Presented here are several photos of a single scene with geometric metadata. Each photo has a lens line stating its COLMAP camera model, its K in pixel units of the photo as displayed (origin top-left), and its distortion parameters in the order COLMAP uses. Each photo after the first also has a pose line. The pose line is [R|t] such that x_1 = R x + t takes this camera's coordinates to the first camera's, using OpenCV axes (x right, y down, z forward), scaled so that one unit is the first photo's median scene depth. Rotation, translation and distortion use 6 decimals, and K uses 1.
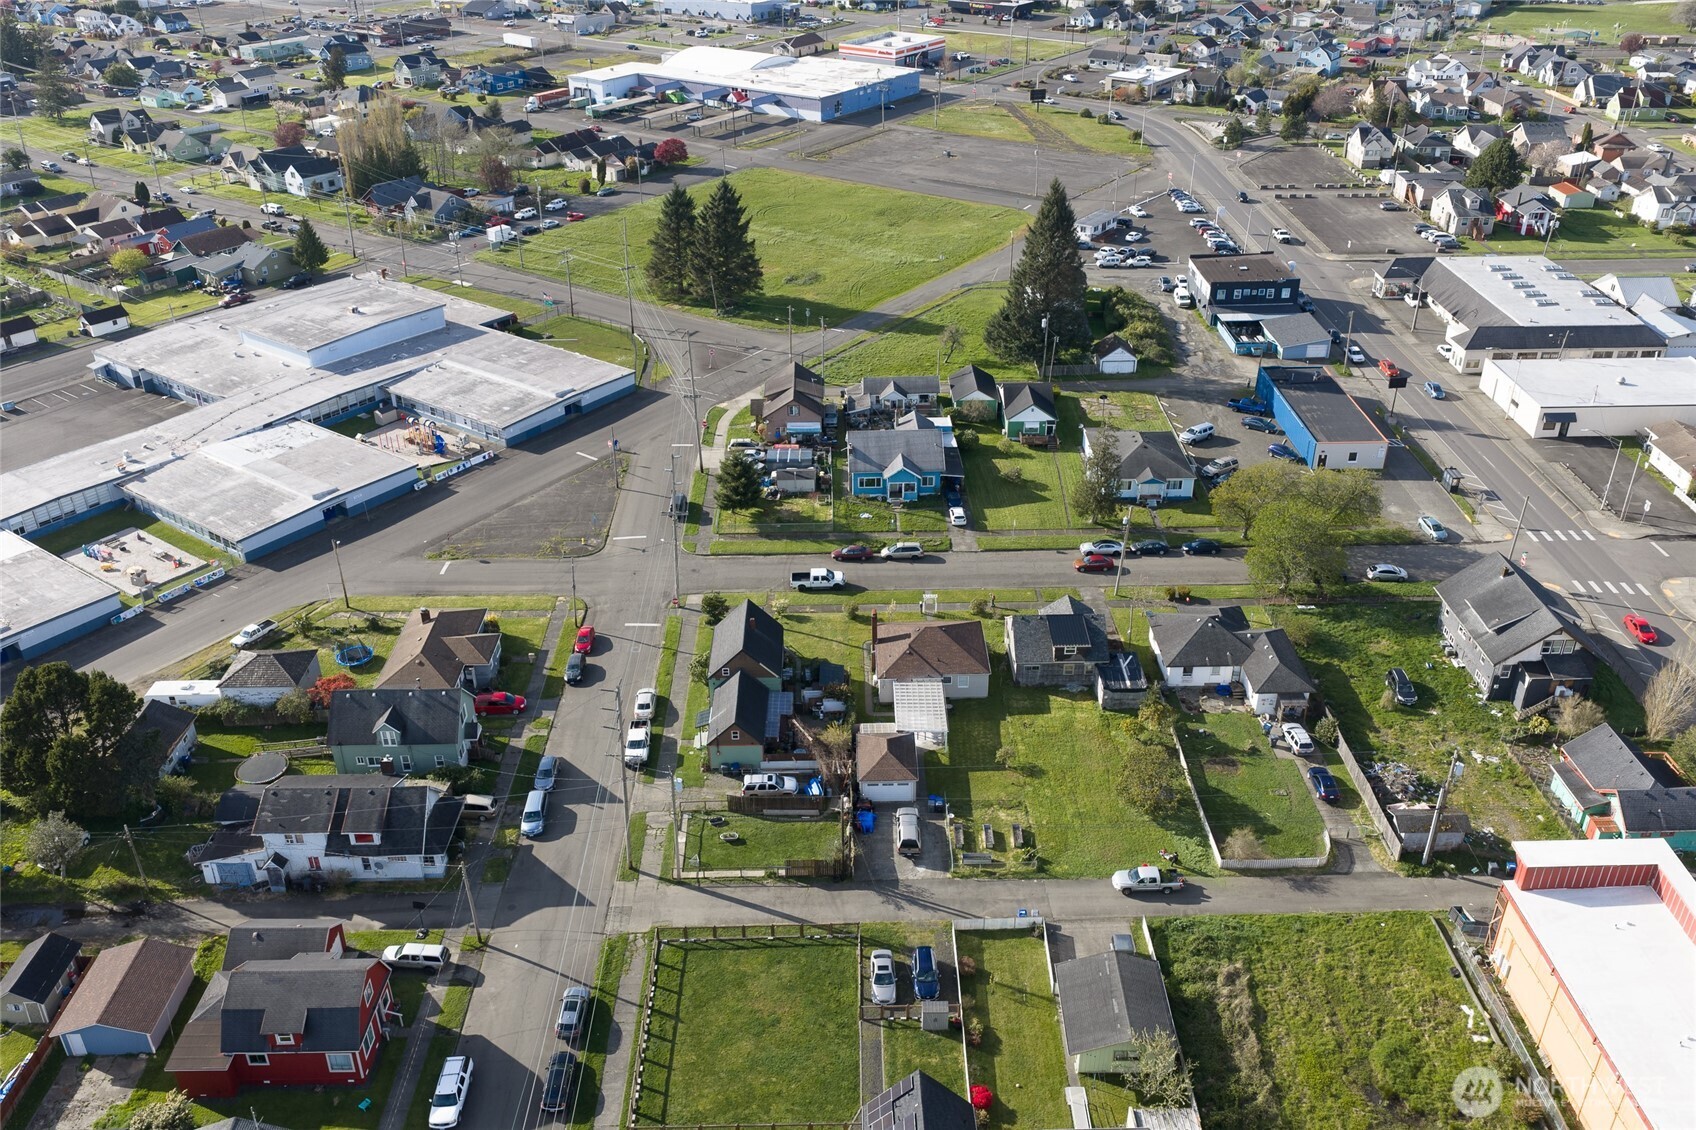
lens RADIAL K [[1396.1, 0, 853.5], [0, 1396.1, 560.4], [0, 0, 1]] dist [0.028582, -0.042921]
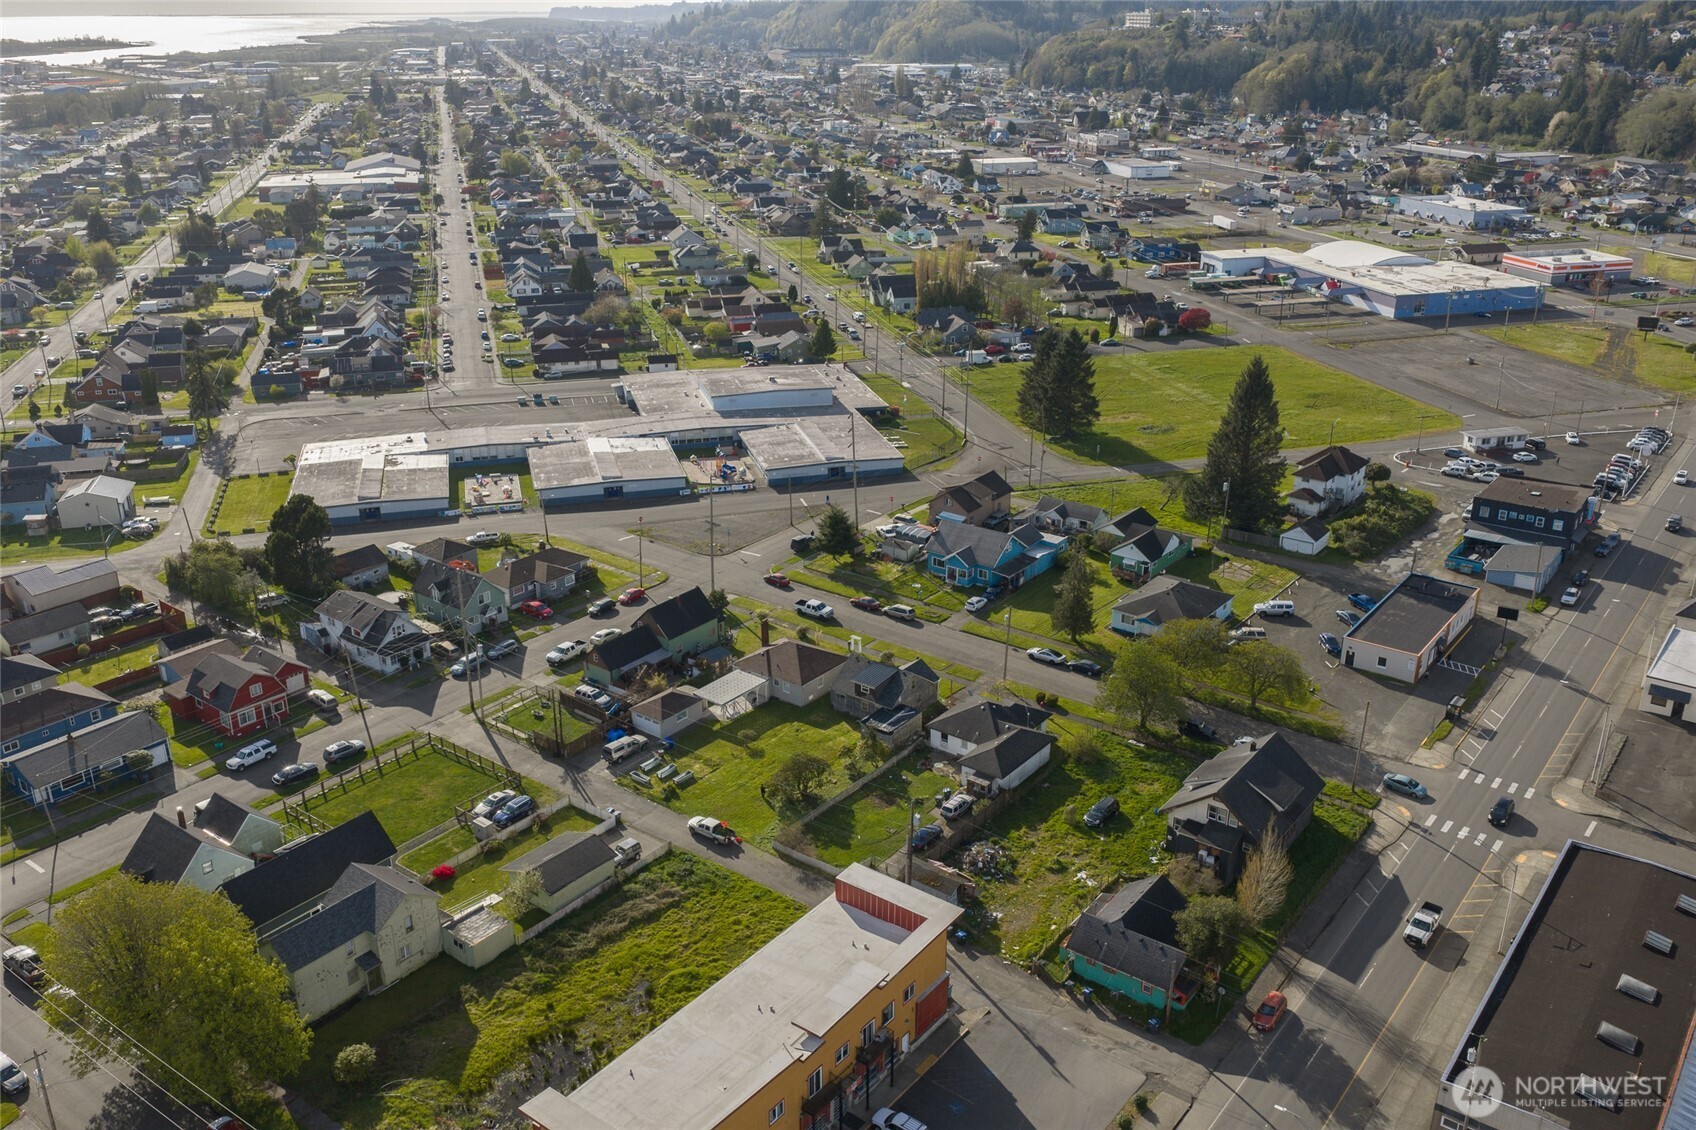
lens RADIAL K [[1396.1, 0, 853.5], [0, 1396.1, 560.4], [0, 0, 1]] dist [0.028582, -0.042921]
pose [[0.784350, 0.233210, -0.574811, 0.624209], [-0.303699, 0.952356, -0.028022, -0.002849], [0.540890, 0.196548, 0.817806, -0.000920]]
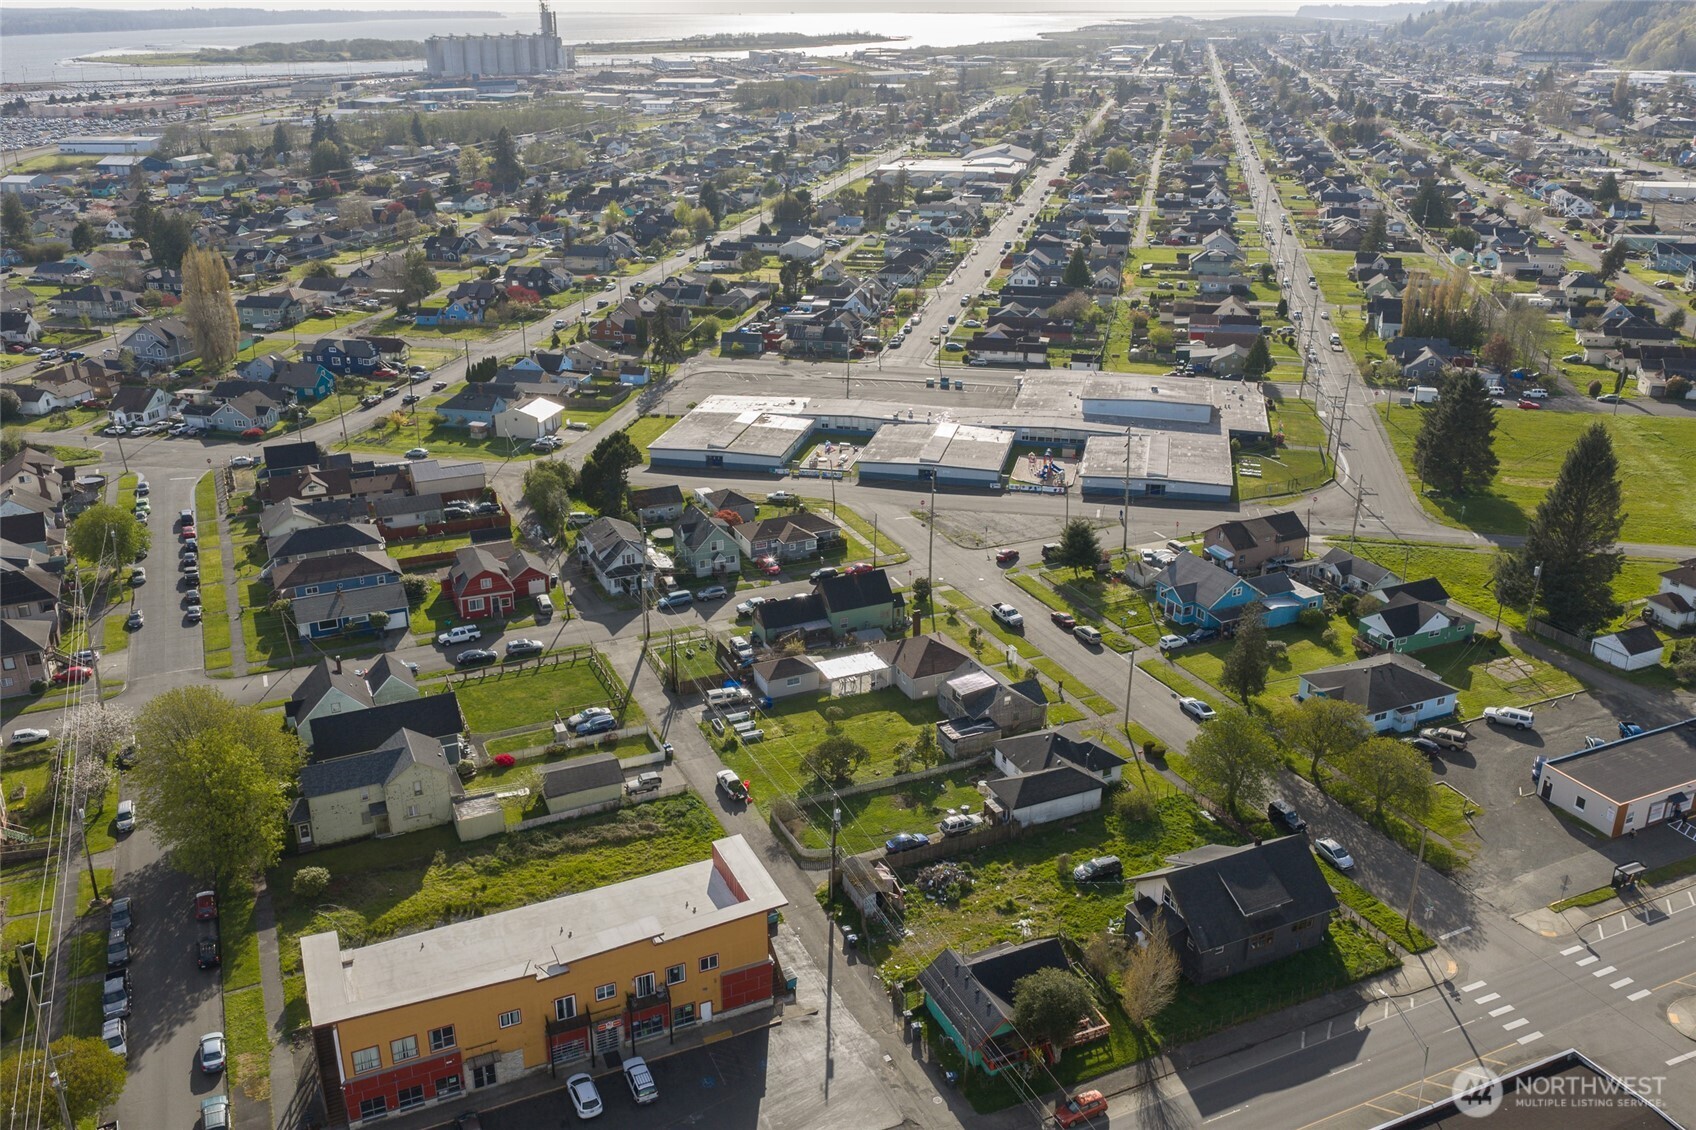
lens RADIAL K [[1396.1, 0, 853.5], [0, 1396.1, 560.4], [0, 0, 1]] dist [0.028582, -0.042921]
pose [[0.403488, 0.343794, -0.847941, 0.836056], [-0.446480, 0.882883, 0.145506, -0.129262], [0.798657, 0.319879, 0.509730, 0.224704]]
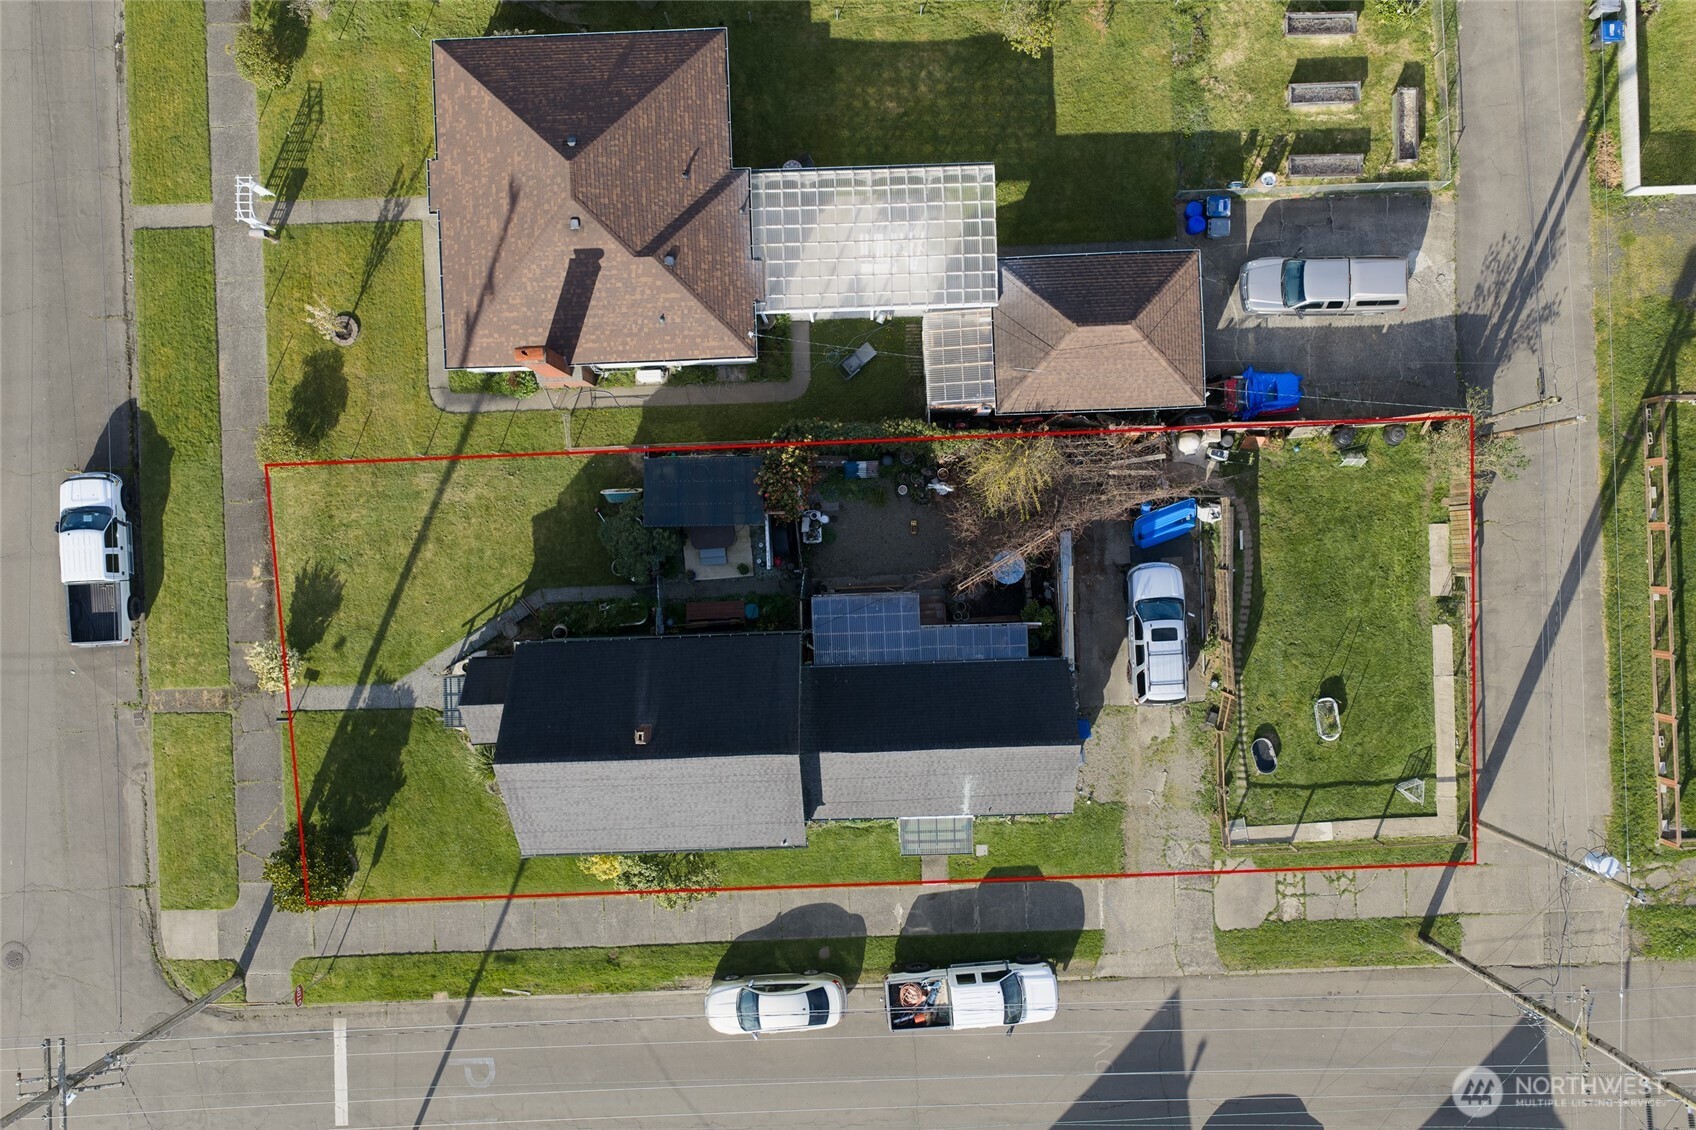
lens RADIAL K [[1396.1, 0, 853.5], [0, 1396.1, 560.4], [0, 0, 1]] dist [0.028582, -0.042921]
pose [[-0.021256, -0.999769, -0.003276, -0.024924], [0.490345, -0.013281, 0.871427, -0.158142], [-0.871269, 0.016917, 0.490514, 0.617201]]
